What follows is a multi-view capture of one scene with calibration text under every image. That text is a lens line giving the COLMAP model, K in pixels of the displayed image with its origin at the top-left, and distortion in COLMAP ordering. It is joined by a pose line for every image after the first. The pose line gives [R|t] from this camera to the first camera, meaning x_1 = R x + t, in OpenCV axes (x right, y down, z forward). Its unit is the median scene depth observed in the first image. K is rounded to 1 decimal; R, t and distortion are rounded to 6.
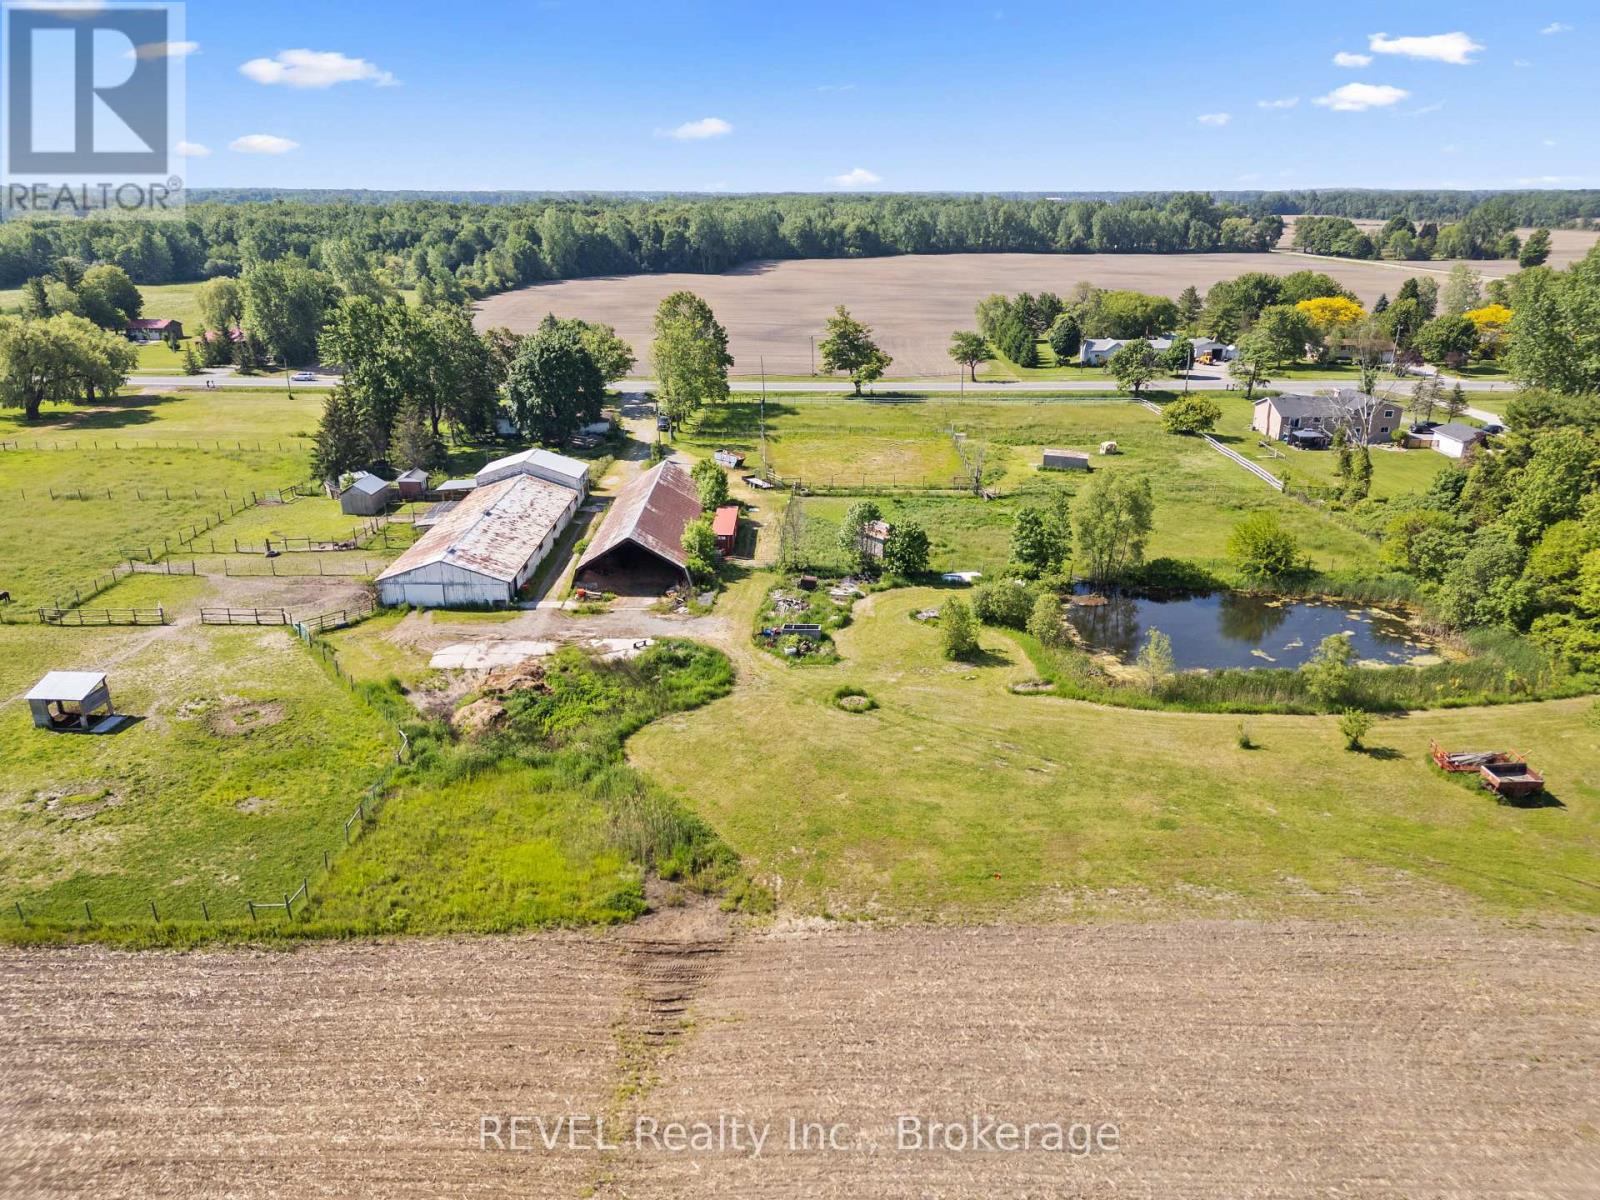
lens RADIAL K [[1158.2, 0, 800.0], [0, 1158.2, 600.0], [0, 0, 1]] dist [0.009137, -0.003043]
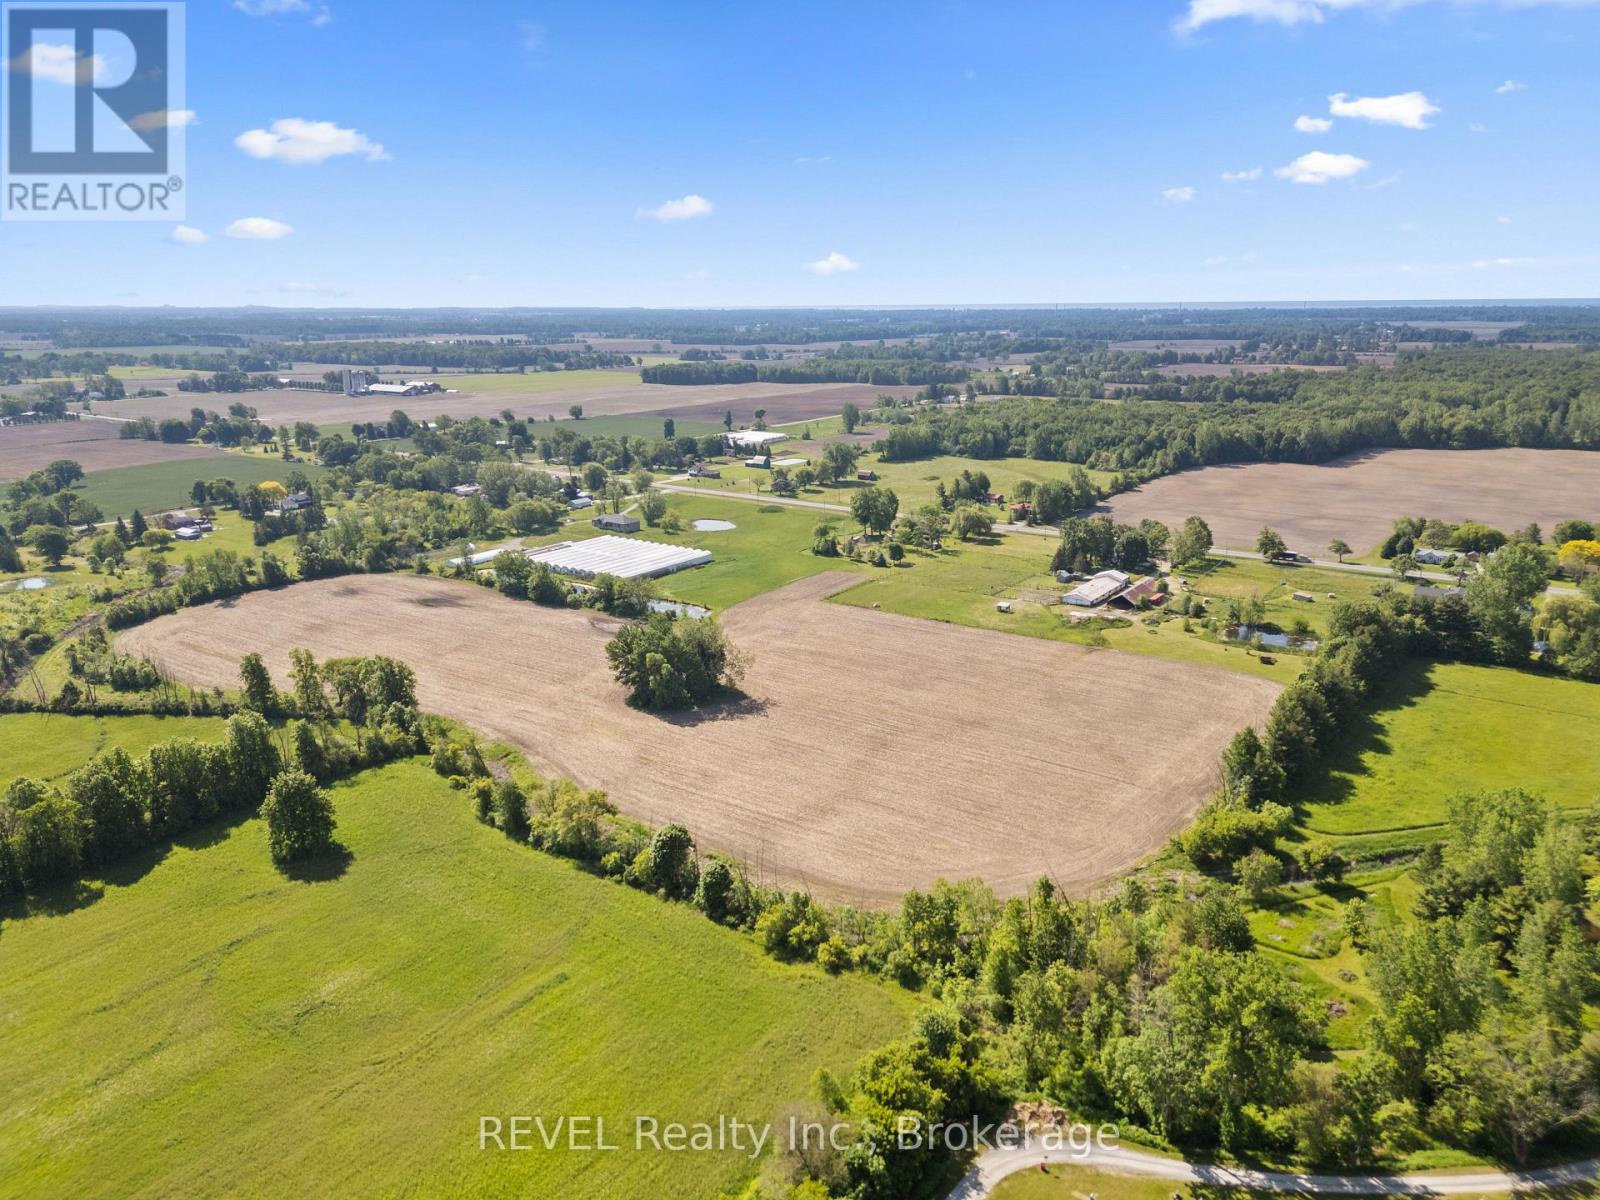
lens RADIAL K [[1158.2, 0, 800.0], [0, 1158.2, 600.0], [0, 0, 1]] dist [0.009137, -0.003043]
pose [[0.822926, 0.138225, -0.551078, 0.527015], [-0.183900, 0.982541, -0.028171, 0.128860], [0.537563, 0.124526, 0.833978, -1.355783]]
